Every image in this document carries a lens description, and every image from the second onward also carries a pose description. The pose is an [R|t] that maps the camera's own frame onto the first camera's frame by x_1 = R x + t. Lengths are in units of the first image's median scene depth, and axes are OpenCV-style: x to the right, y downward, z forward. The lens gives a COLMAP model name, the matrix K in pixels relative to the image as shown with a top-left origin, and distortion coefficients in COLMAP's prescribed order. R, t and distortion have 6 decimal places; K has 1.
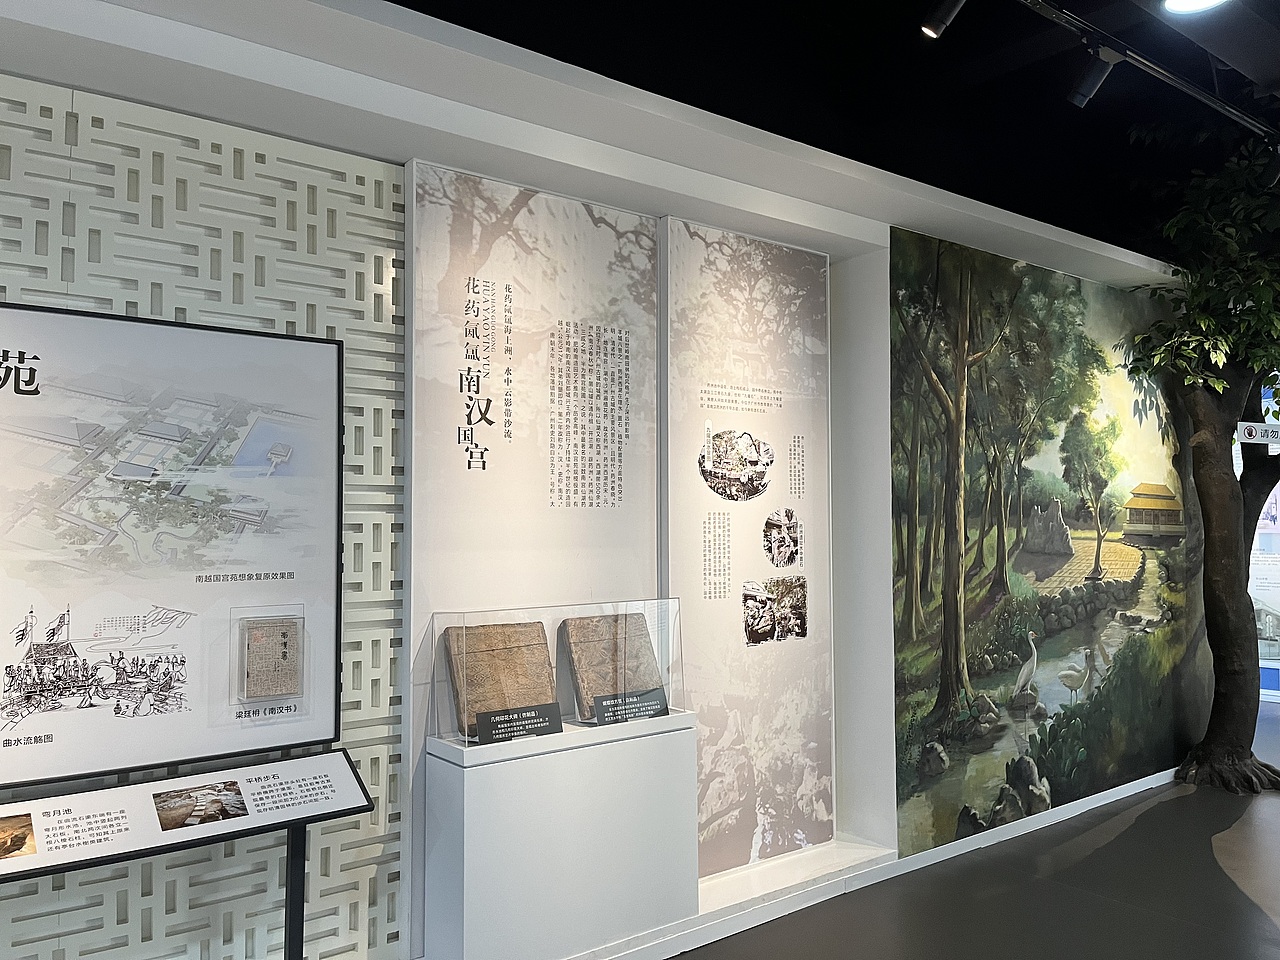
lens RADIAL K [[976.5, 0, 633.9], [0, 976.5, 486.2], [0, 0, 1]] dist [0.056795, -0.067039]
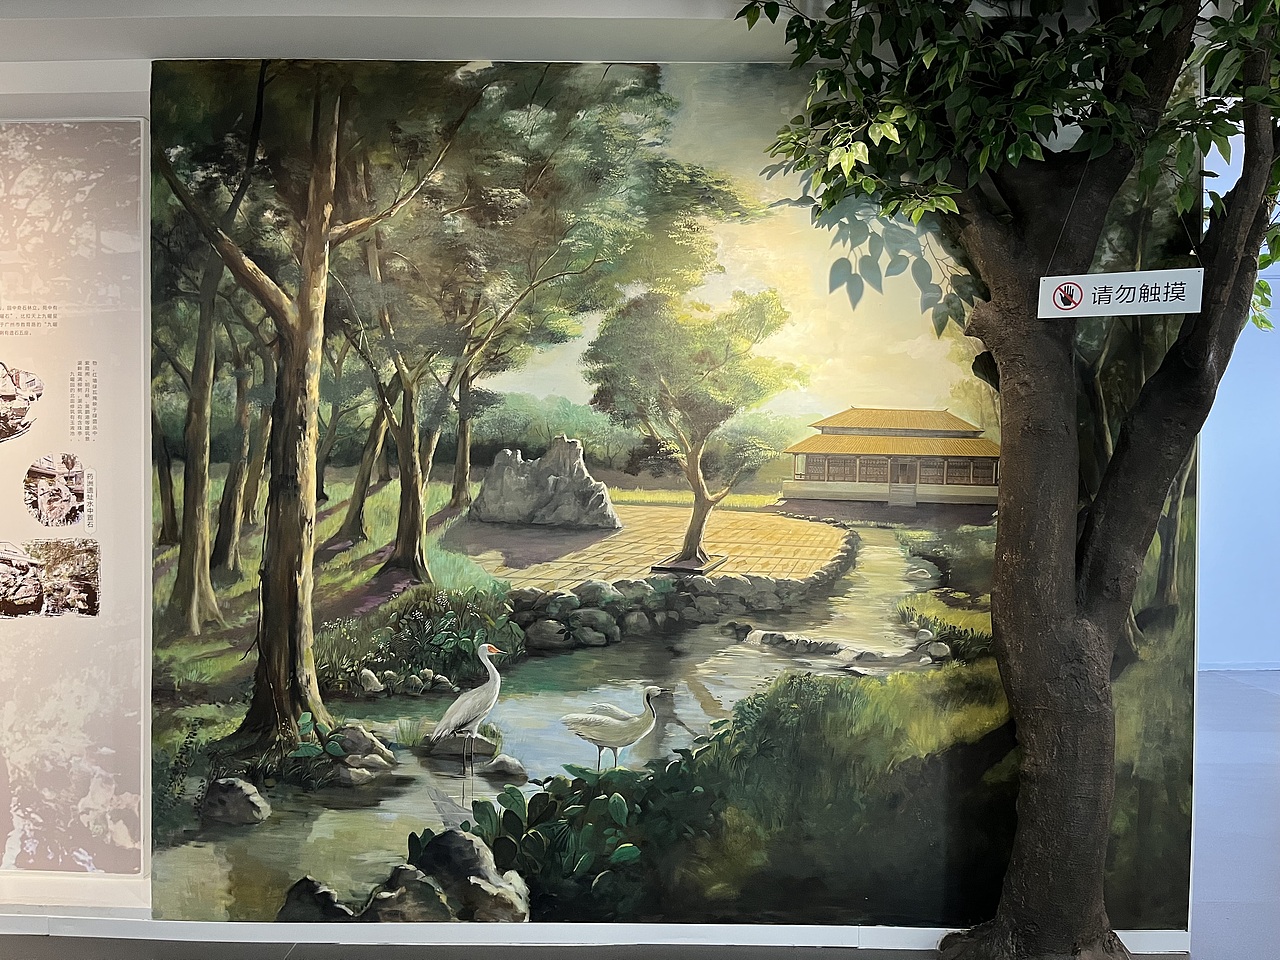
lens RADIAL K [[976.5, 0, 720.2], [0, 976.5, 493.4], [0, 0, 1]] dist [0.056795, -0.067039]
pose [[0.787514, 0.019498, -0.615988, 0.953180], [0.012458, 0.998792, 0.047542, 0.021032], [0.616170, -0.045114, 0.786320, 0.615039]]
